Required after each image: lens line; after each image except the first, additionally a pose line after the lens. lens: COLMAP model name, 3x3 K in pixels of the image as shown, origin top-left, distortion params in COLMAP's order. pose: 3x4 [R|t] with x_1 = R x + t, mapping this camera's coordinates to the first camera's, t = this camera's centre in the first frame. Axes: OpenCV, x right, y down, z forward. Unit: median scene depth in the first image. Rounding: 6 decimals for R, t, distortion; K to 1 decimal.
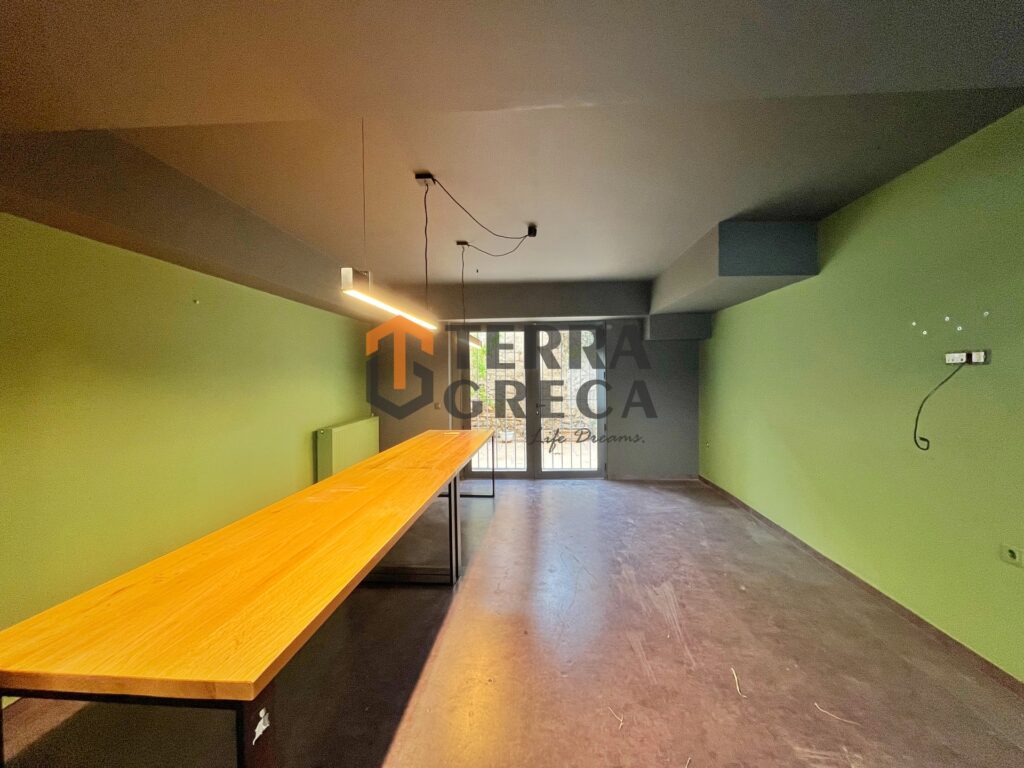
lens RADIAL K [[415.1, 0, 517.7], [0, 415.1, 382.0], [0, 0, 1]] dist [-0.002322, -0.000320]
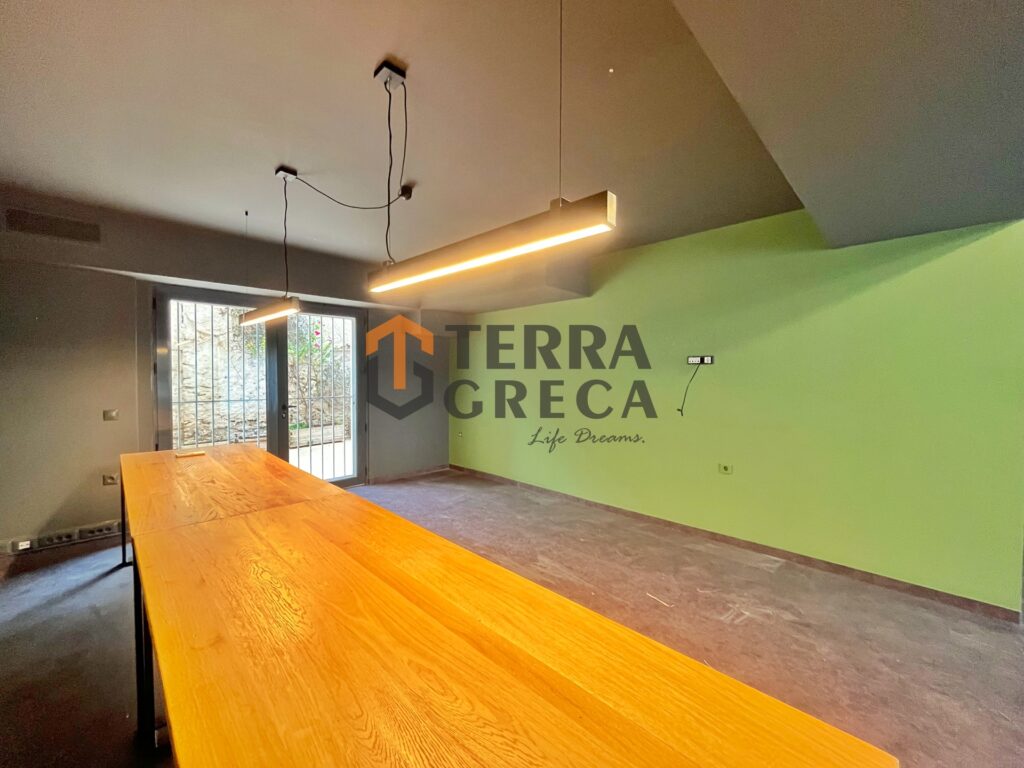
lens RADIAL K [[415.1, 0, 517.7], [0, 415.1, 382.0], [0, 0, 1]] dist [-0.002322, -0.000320]
pose [[0.651838, -0.002188, 0.758355, -0.365155], [0.000569, 0.999997, 0.002396, 0.013860], [-0.758358, -0.001130, 0.651838, 0.232055]]
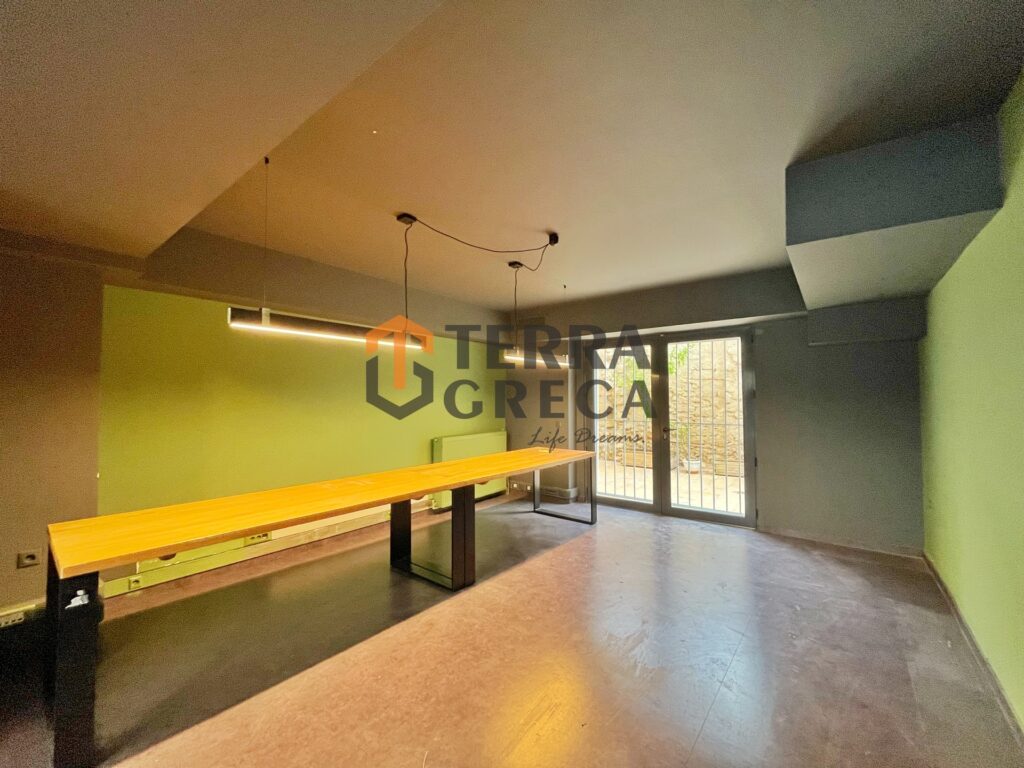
lens RADIAL K [[414.6, 0, 507.7], [0, 414.6, 385.9], [0, 0, 1]] dist [-0.000370, 0.000081]
pose [[0.817664, -0.008826, -0.575627, 0.397218], [-0.016652, 0.999102, -0.038973, 0.008563], [0.575454, 0.041452, 0.816783, 0.146036]]
